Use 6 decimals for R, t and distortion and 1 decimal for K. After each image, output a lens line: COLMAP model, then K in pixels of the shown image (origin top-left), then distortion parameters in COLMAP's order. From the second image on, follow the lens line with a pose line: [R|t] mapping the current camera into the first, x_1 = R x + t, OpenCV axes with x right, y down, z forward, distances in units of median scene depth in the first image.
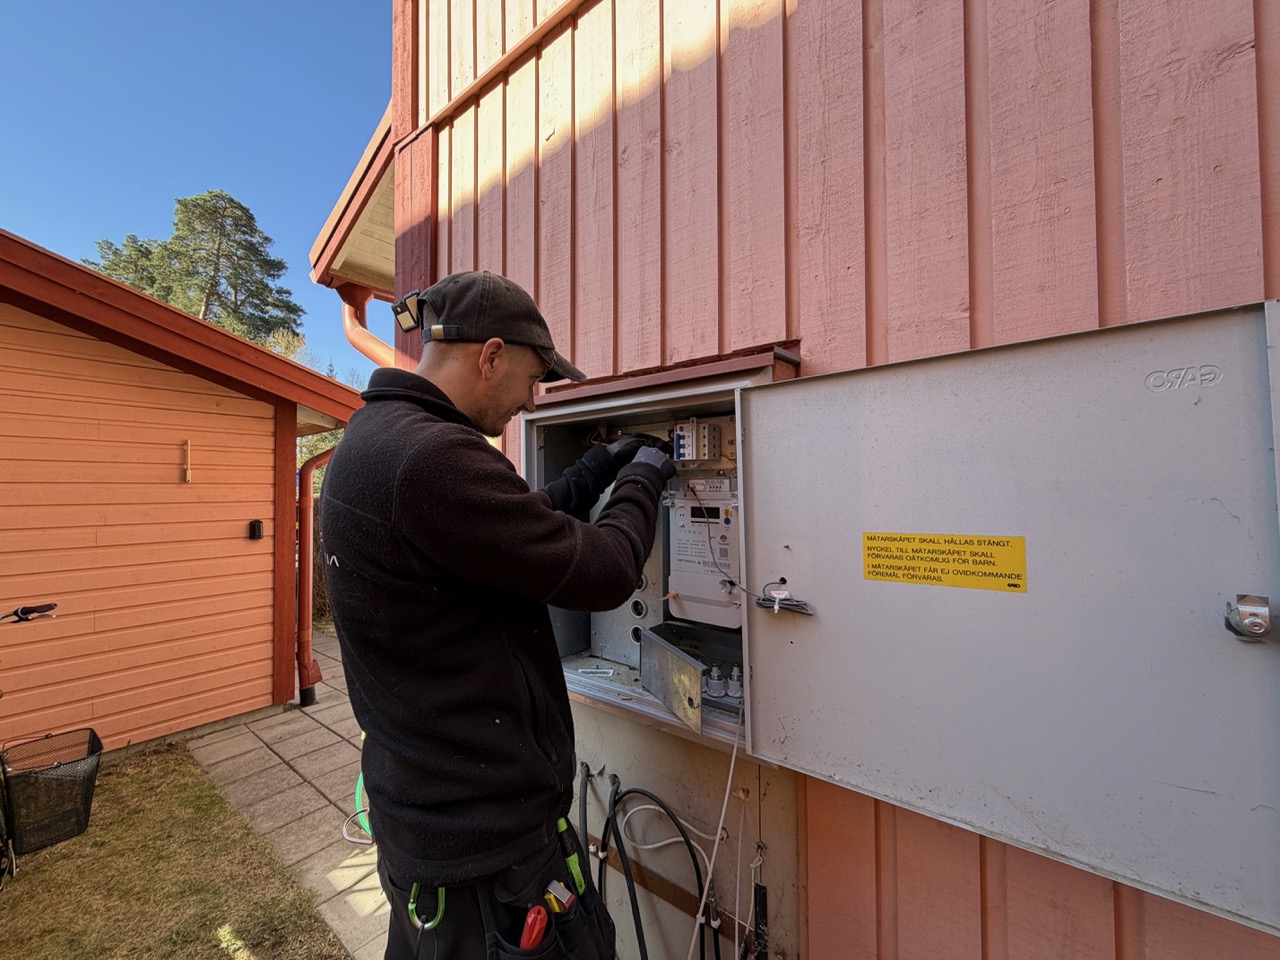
lens RADIAL K [[505.5, 0, 637.0], [0, 505.5, 478.4], [0, 0, 1]] dist [0.000071, -0.000378]
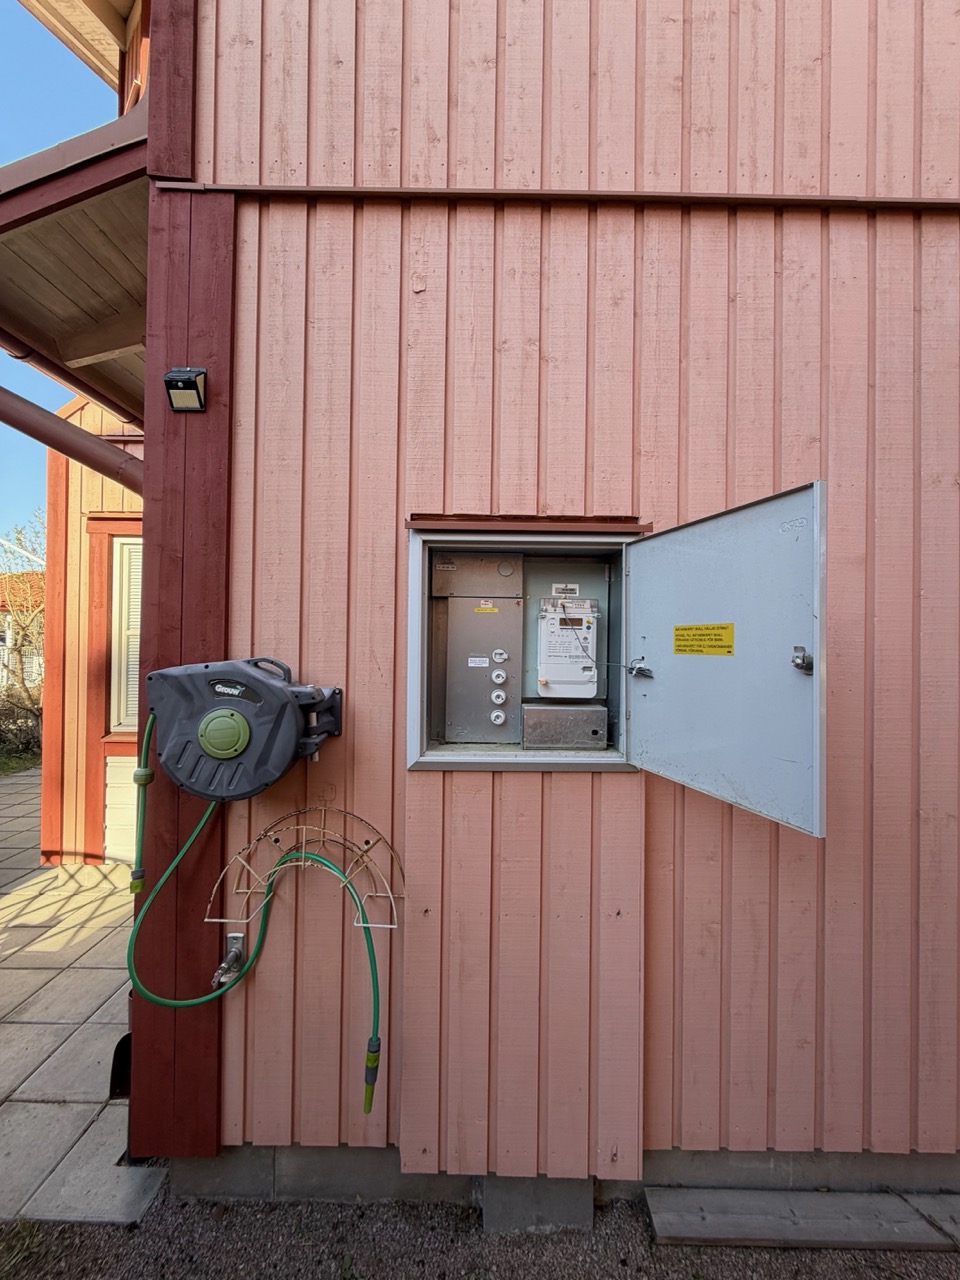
lens RADIAL K [[505.5, 0, 485.3], [0, 505.5, 633.4], [0, 0, 1]] dist [0.000071, -0.000378]
pose [[0.781927, 0.028477, 0.622719, -1.001756], [-0.035722, 0.999361, -0.000846, 0.113514], [-0.622346, -0.021583, 0.782445, 0.010084]]
